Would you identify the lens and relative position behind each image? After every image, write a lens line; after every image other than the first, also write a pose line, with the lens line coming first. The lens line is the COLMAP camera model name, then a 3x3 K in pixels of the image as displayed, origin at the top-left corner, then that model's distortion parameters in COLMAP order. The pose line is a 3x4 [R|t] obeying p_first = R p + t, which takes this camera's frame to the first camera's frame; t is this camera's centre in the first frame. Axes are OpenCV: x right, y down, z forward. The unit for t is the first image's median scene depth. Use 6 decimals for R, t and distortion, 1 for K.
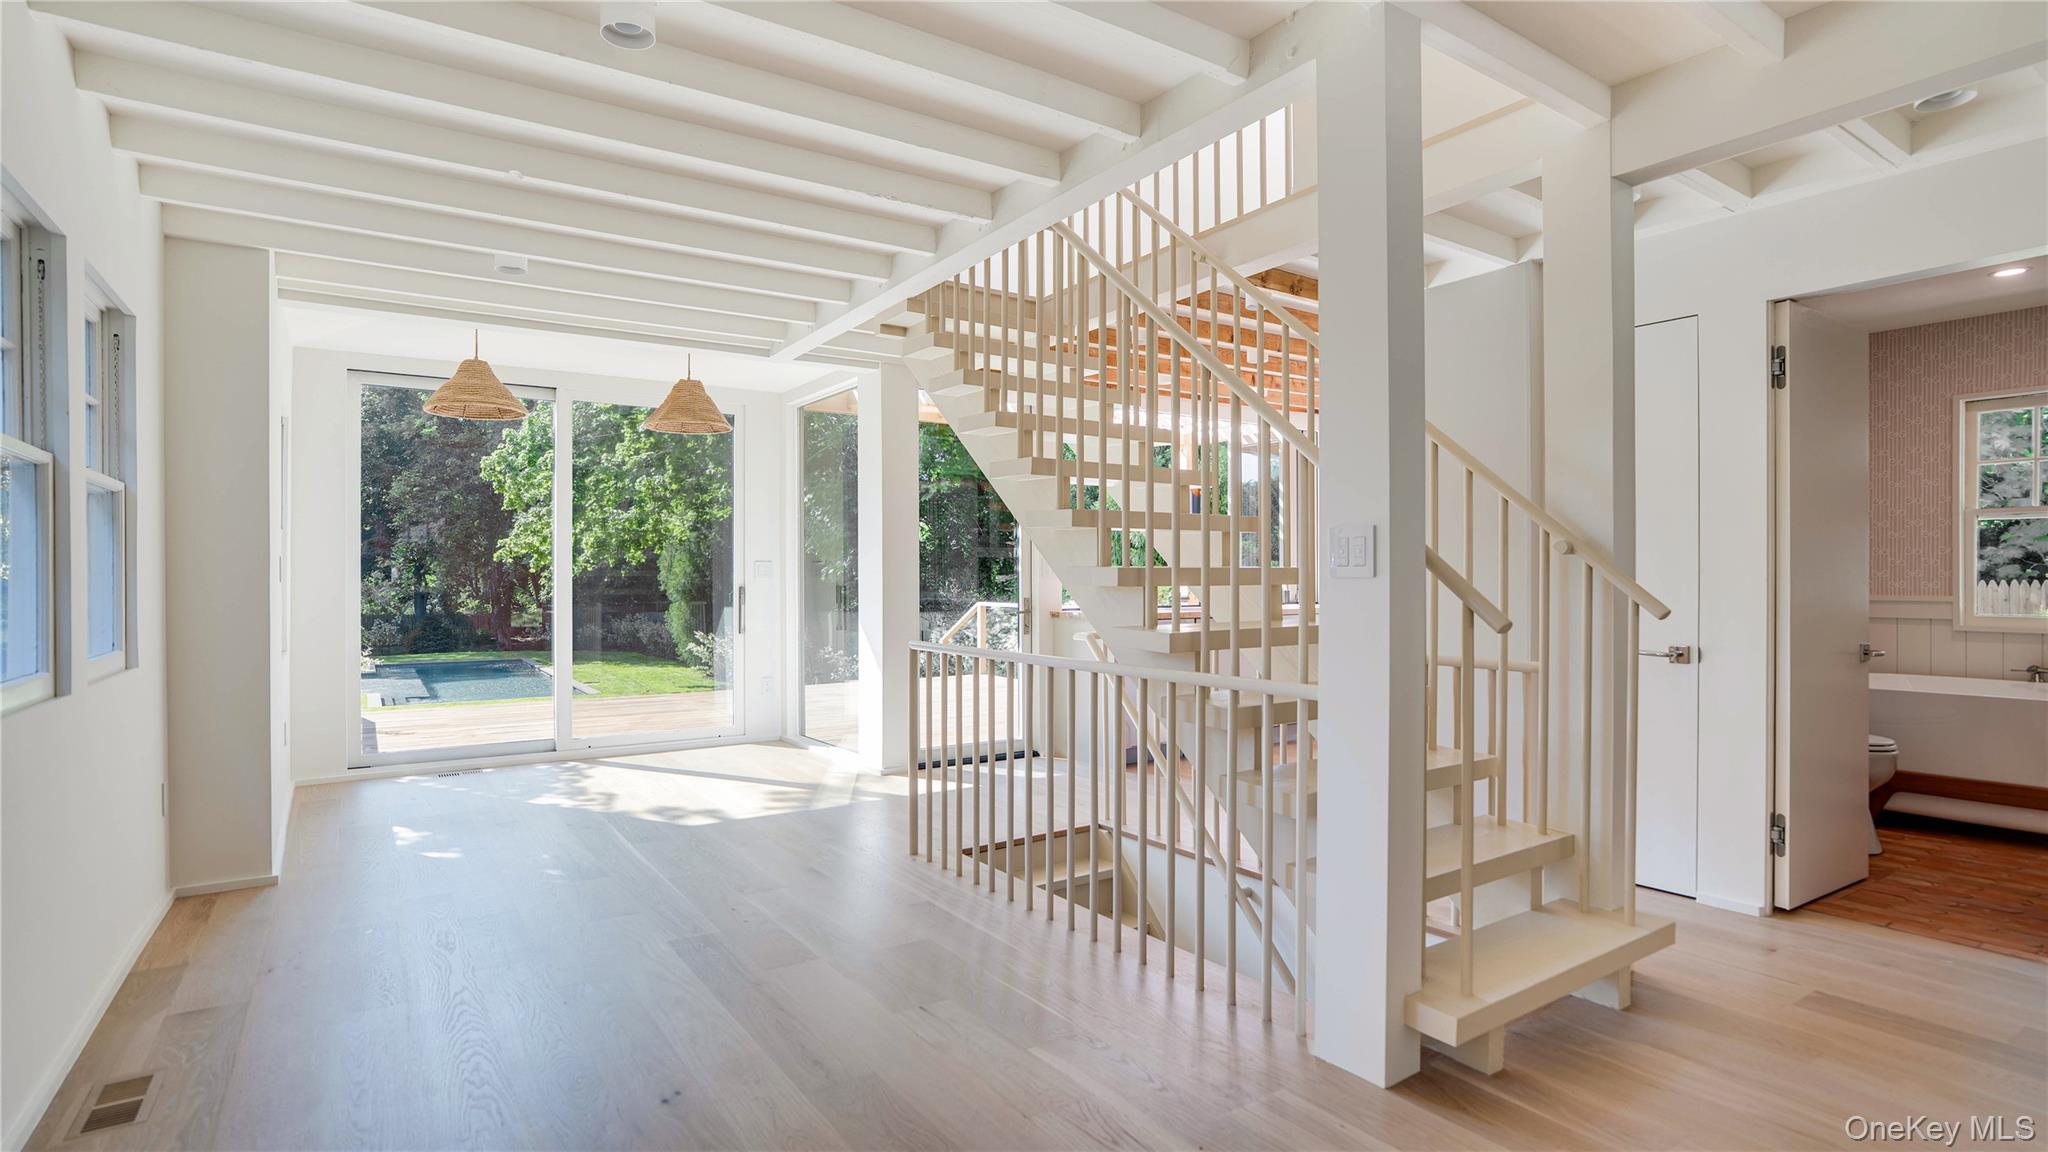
lens RADIAL K [[982.2, 0, 1053.9], [0, 982.2, 574.7], [0, 0, 1]] dist [-0.014682, 0.000727]
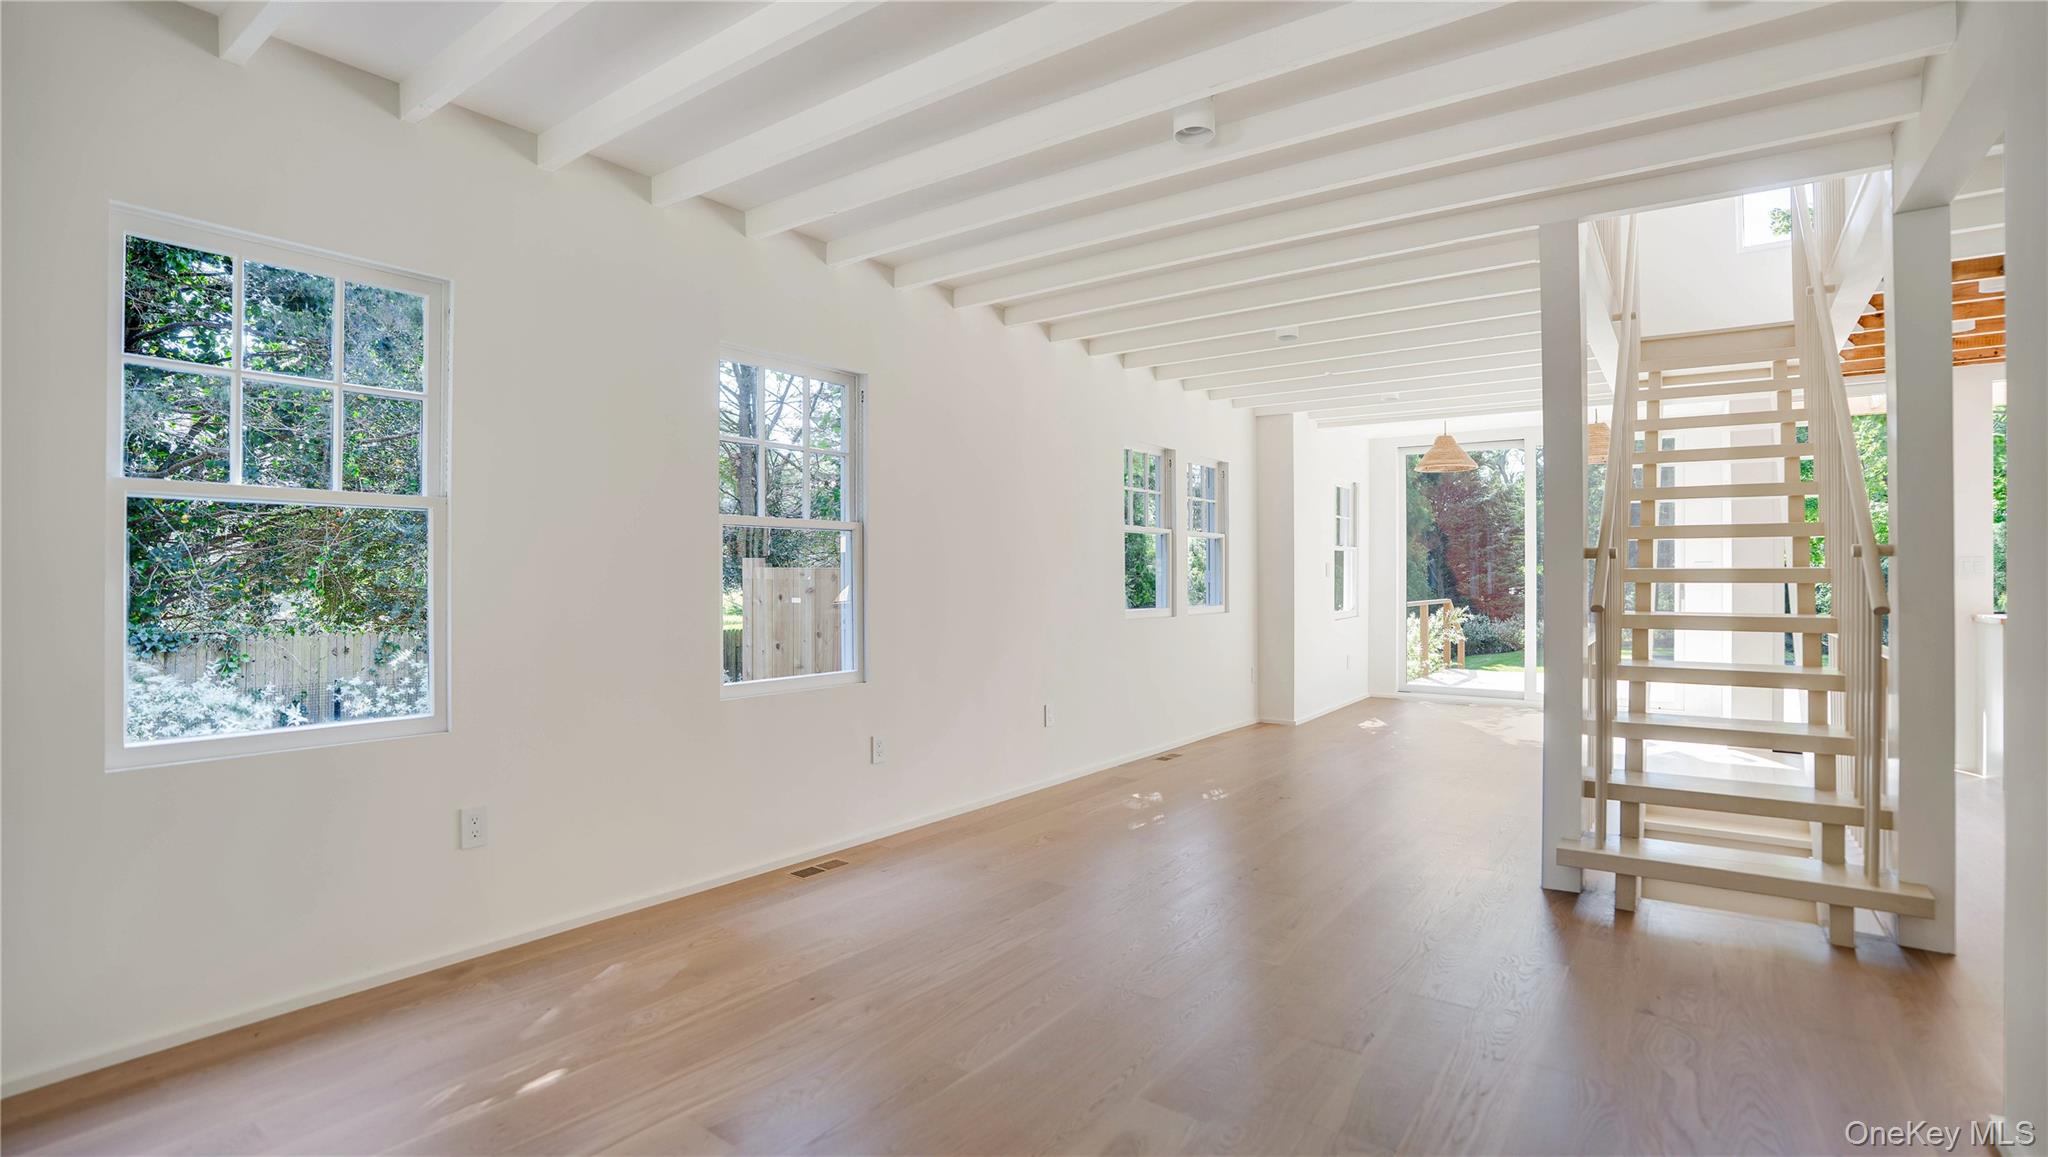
lens RADIAL K [[956.0, 0, 1017.8], [0, 956.0, 570.4], [0, 0, 1]] dist [-0.036901, 0.000099]
pose [[0.322991, -0.000366, -0.946402, 0.454764], [-0.000969, 0.999999, -0.000717, -0.002359], [0.946402, 0.001148, 0.322990, -0.104388]]
